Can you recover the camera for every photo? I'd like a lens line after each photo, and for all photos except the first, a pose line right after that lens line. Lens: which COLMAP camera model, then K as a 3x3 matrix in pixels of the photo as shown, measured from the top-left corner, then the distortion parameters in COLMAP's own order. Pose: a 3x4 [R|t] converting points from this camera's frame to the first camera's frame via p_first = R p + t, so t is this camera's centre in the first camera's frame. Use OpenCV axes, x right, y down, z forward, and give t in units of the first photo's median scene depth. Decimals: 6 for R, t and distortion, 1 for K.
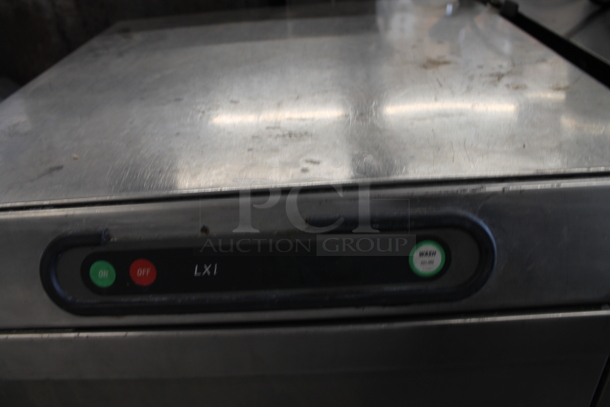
lens RADIAL K [[503.0, 0, 307.3], [0, 503.0, 209.1], [0, 0, 1]] dist [-0.142290, 0.100138]
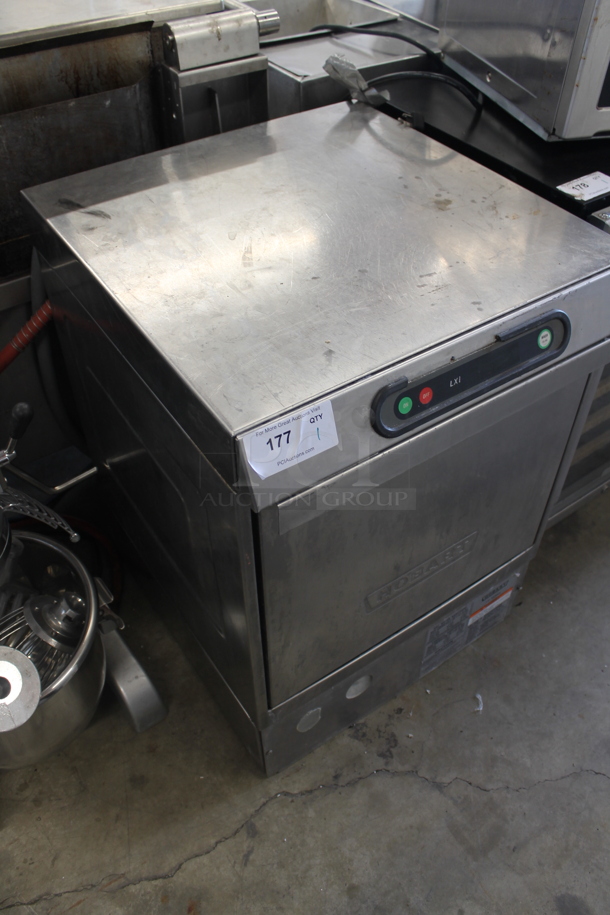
lens RADIAL K [[754.4, 0, 307.6], [0, 754.4, 458.5], [0, 0, 1]] dist [-0.142290, 0.100138]
pose [[0.822079, -0.355127, 0.445051, -1.840145], [0.254159, 0.928334, 0.271290, -0.453510], [-0.509499, -0.109908, 0.853423, -0.940530]]
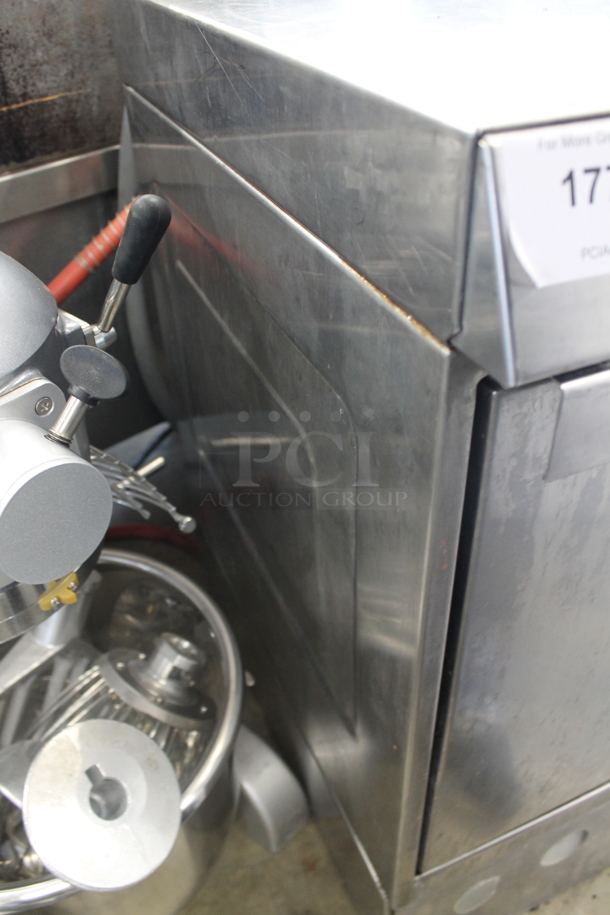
lens RADIAL K [[754.4, 0, 308.0], [0, 754.4, 455.6], [0, 0, 1]] dist [-0.142290, 0.100138]
pose [[0.916591, -0.220582, 0.333474, -1.496377], [0.193644, 0.974610, 0.112417, 0.221590], [-0.349804, -0.038465, 0.936033, 0.389886]]
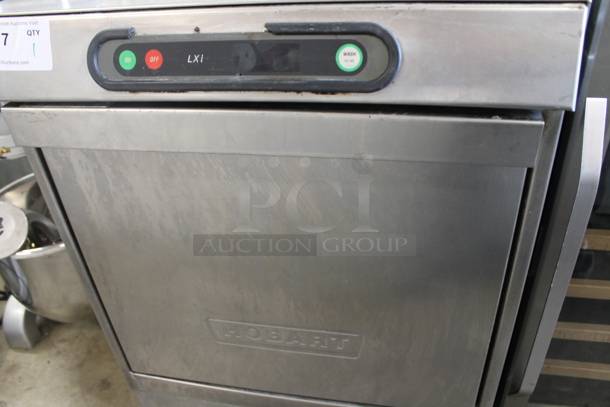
lens RADIAL K [[503.0, 0, 308.7], [0, 503.0, 205.6], [0, 0, 1]] dist [-0.142290, 0.100138]
pose [[0.983856, 0.108392, -0.142402, 0.360845], [-0.099757, 0.992790, 0.066461, 0.412046], [0.148579, -0.051182, 0.987575, -0.364422]]
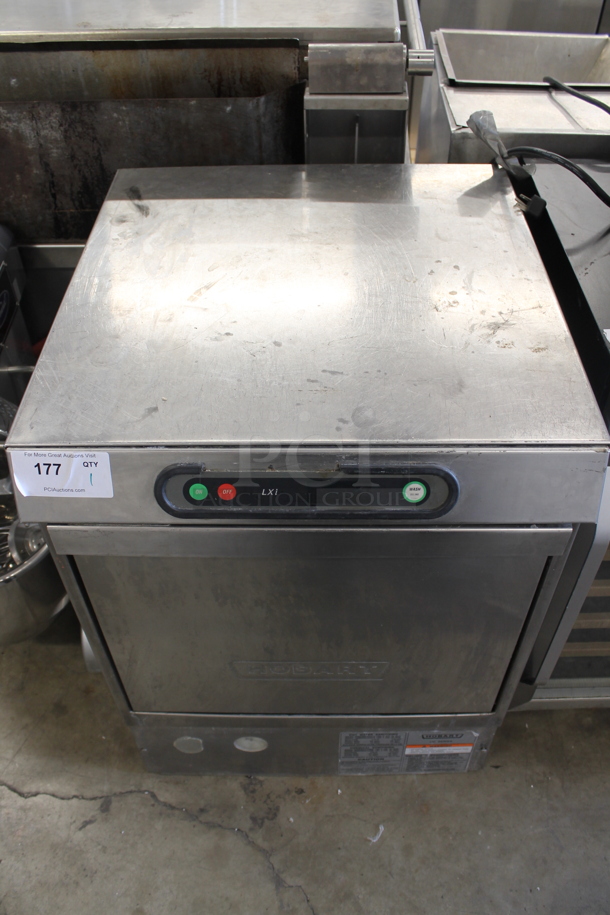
lens RADIAL K [[754.4, 0, 309.5], [0, 754.4, 458.8], [0, 0, 1]] dist [-0.142290, 0.100138]
pose [[0.998149, 0.042755, 0.043245, -0.186744], [-0.051707, 0.970987, 0.233475, -0.519298], [-0.032008, -0.235279, 0.971401, -1.210503]]
